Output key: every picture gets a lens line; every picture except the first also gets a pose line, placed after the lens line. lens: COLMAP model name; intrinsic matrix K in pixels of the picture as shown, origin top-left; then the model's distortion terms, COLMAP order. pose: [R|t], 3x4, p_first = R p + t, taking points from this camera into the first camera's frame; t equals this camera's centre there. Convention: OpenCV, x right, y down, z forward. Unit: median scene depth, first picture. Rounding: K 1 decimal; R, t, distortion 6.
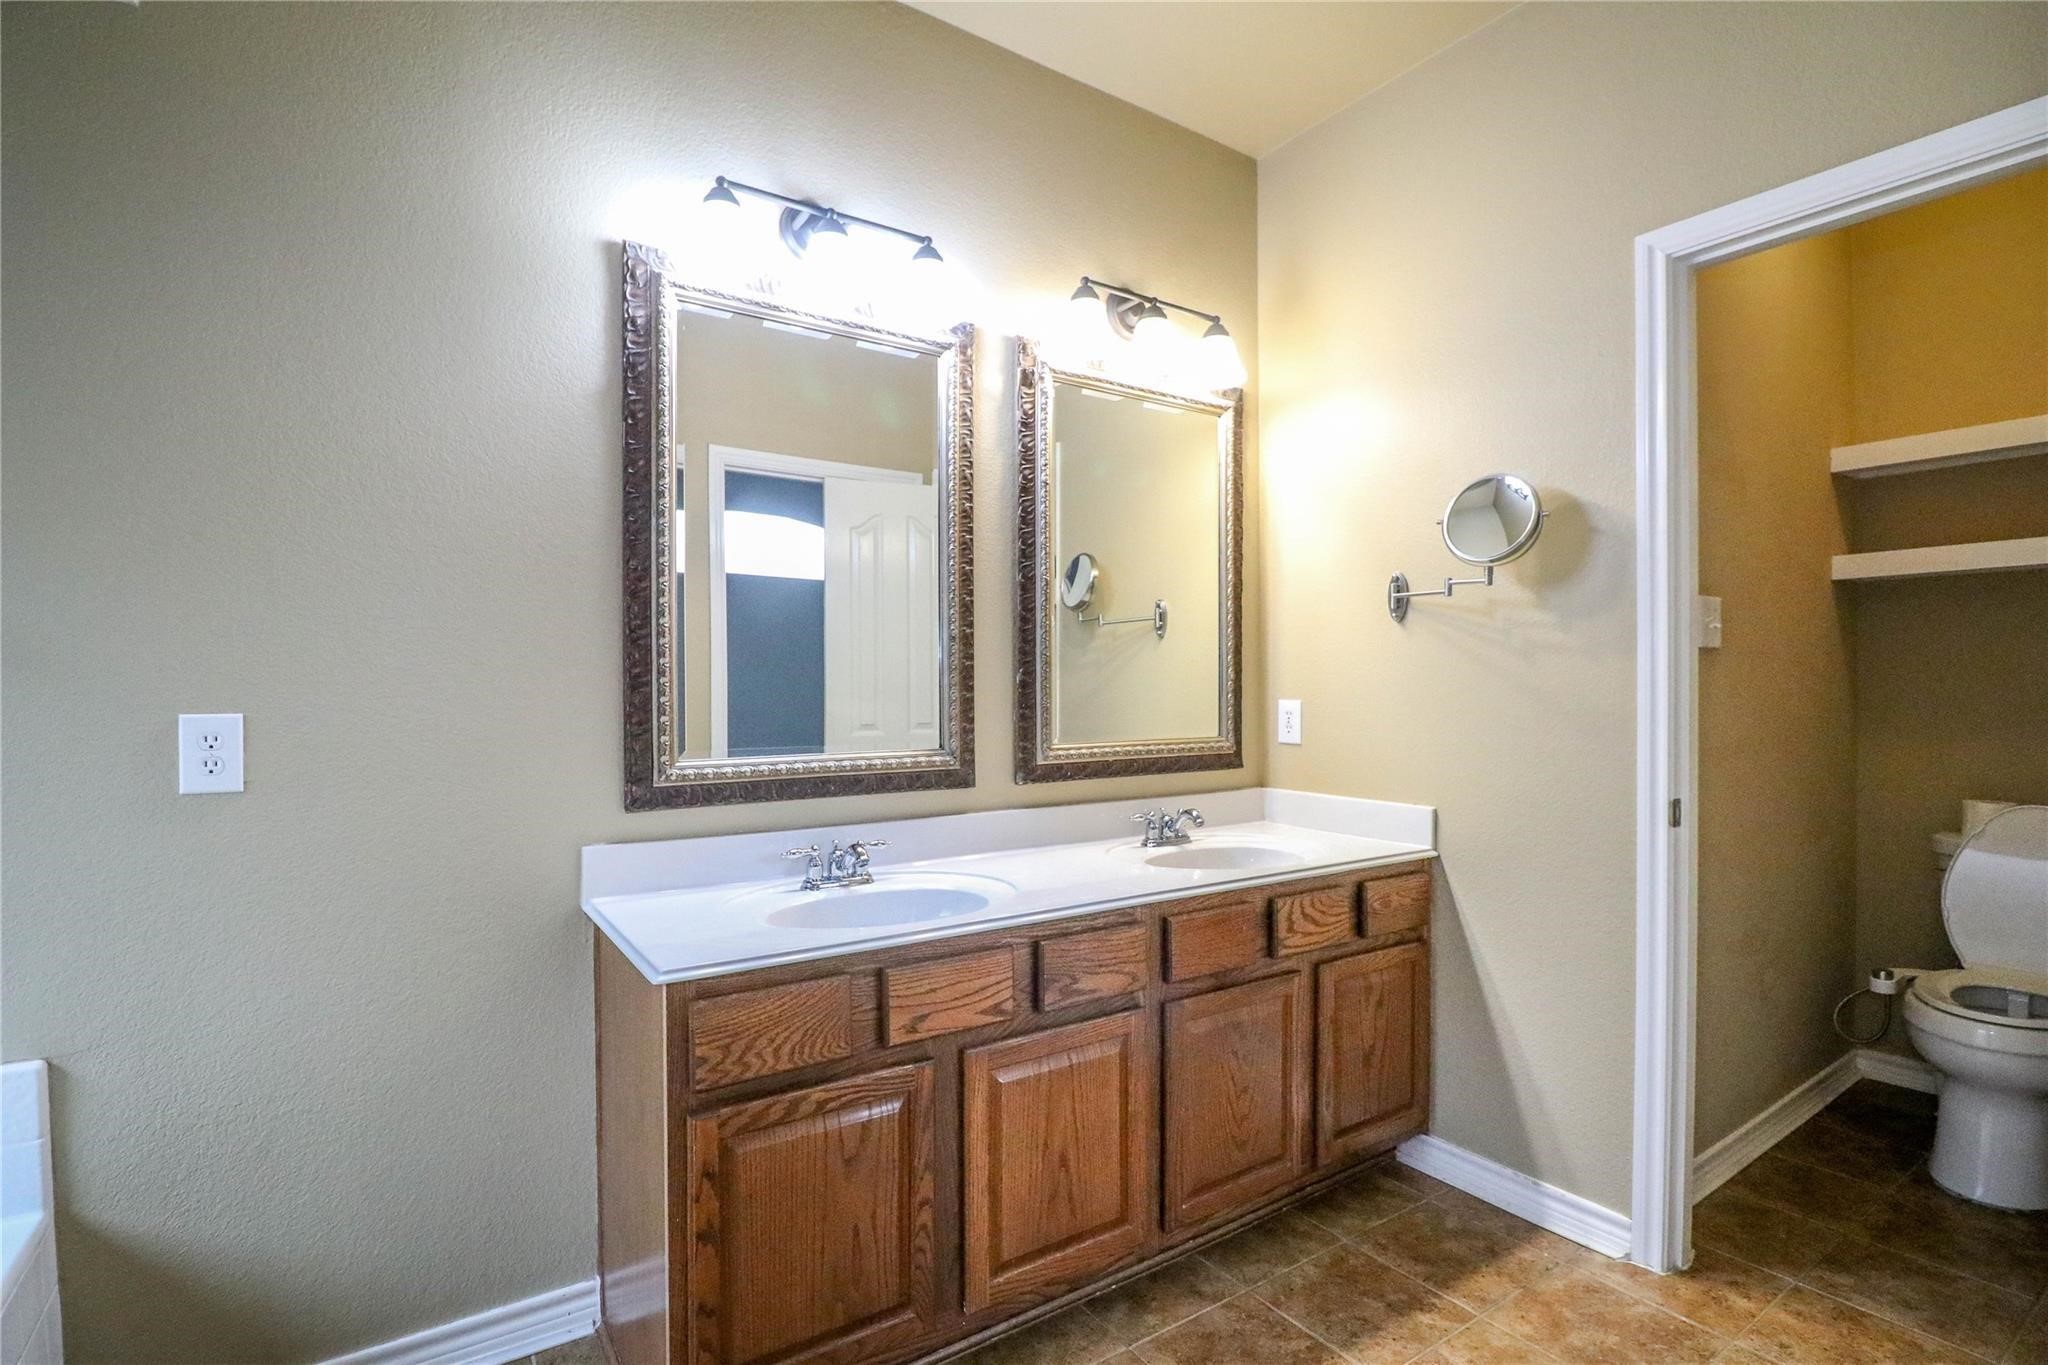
lens RADIAL K [[965.7, 0, 1007.8], [0, 965.7, 682.7], [0, 0, 1]] dist [-0.006983, -0.008720]
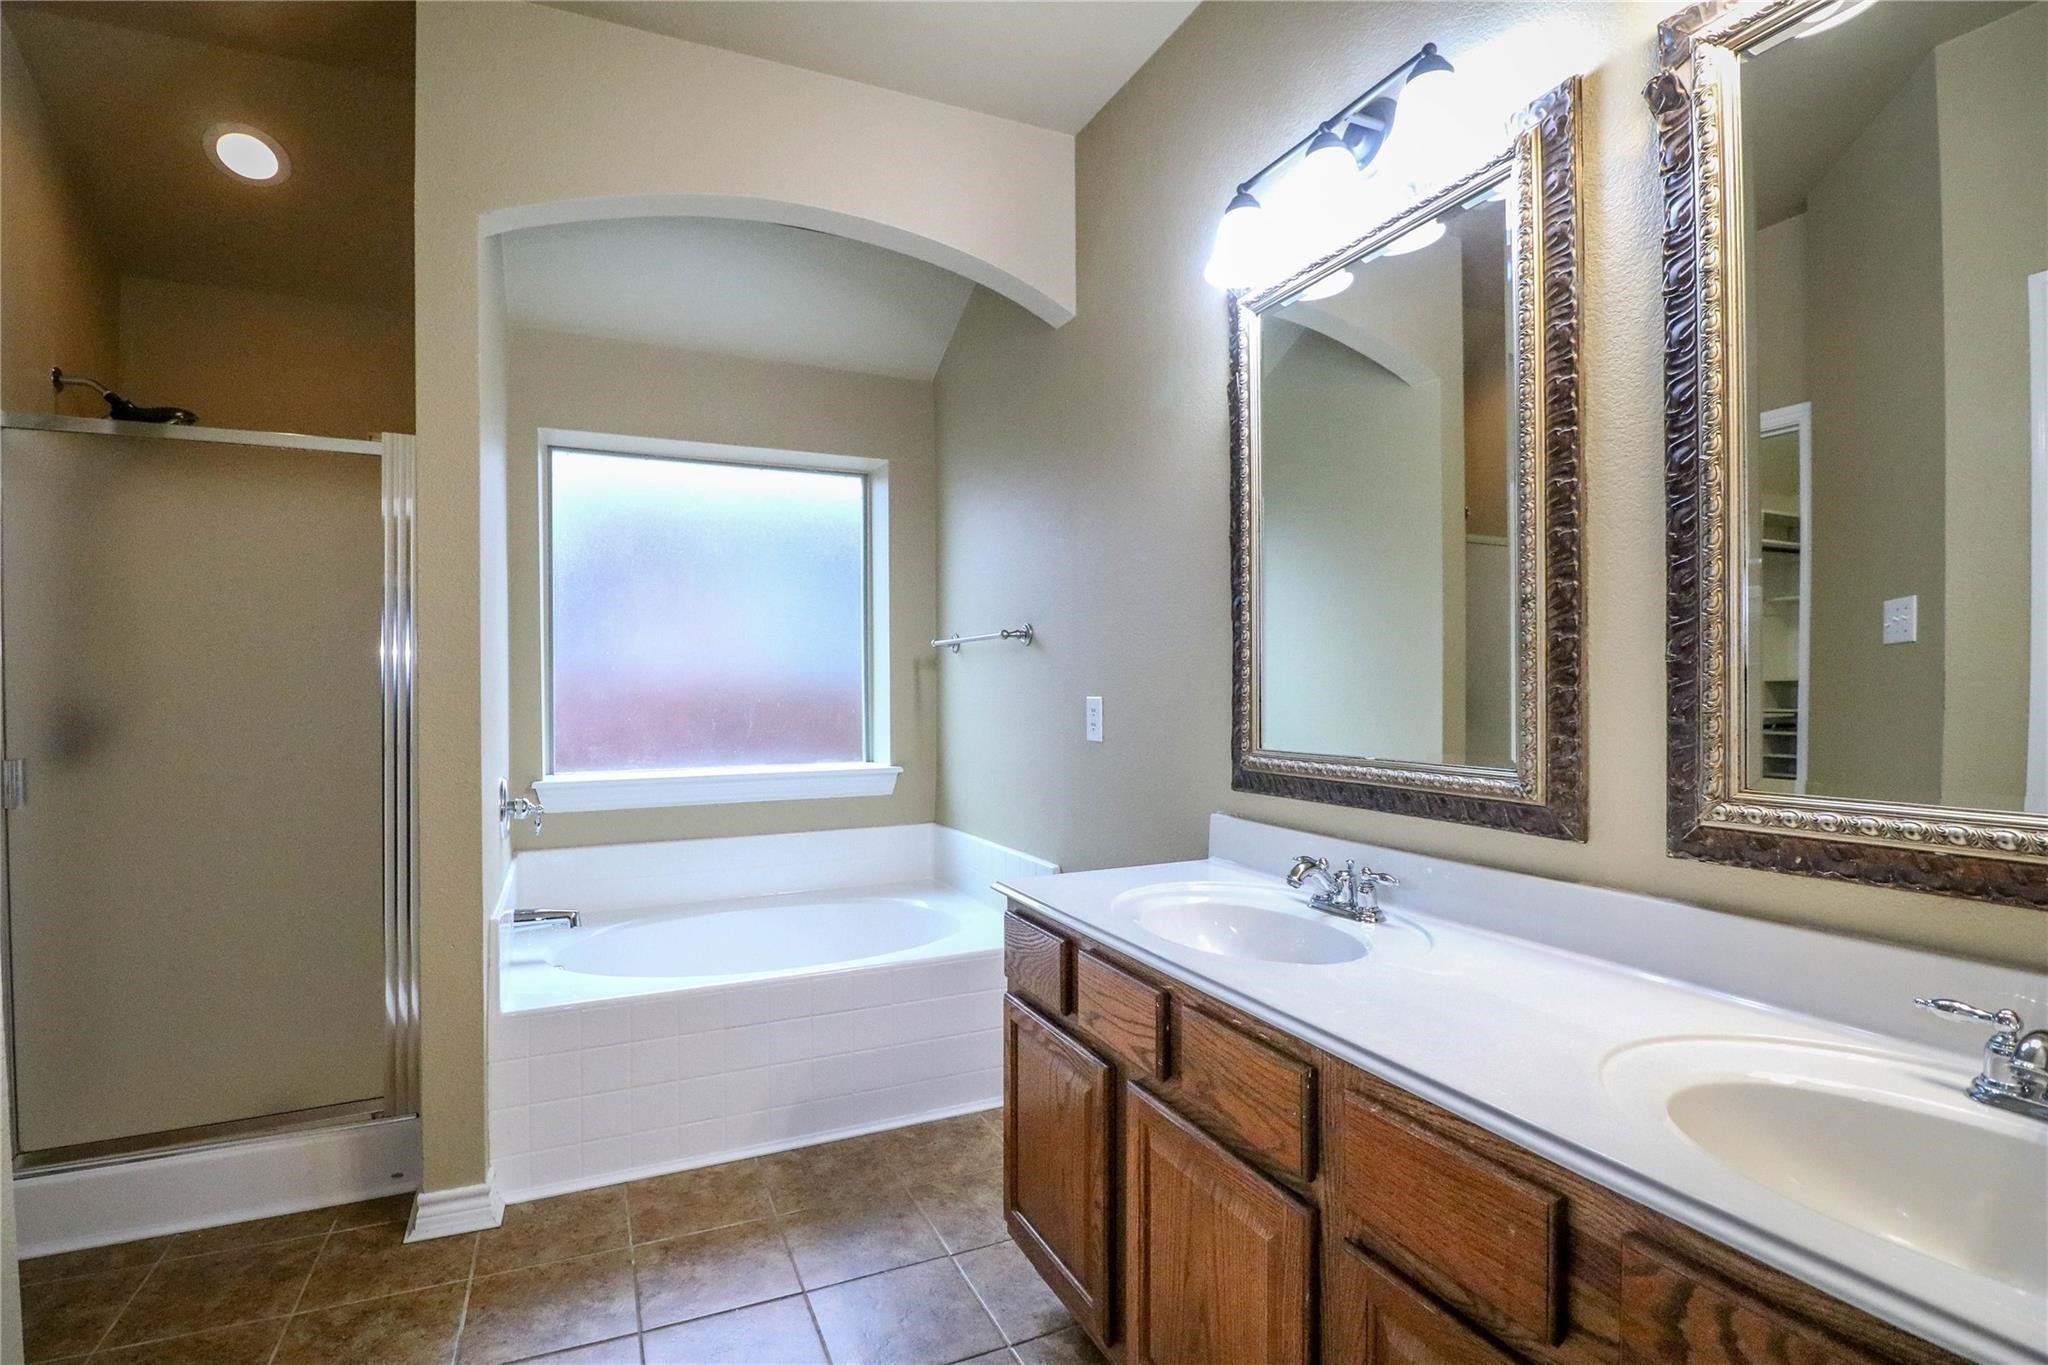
lens RADIAL K [[965.7, 0, 1017.0], [0, 965.7, 691.4], [0, 0, 1]] dist [-0.006983, -0.008720]
pose [[-0.164214, 0.004064, -0.986416, 0.666363], [0.007013, 0.999971, 0.002952, 0.010484], [0.986400, -0.006433, -0.164238, 0.811161]]
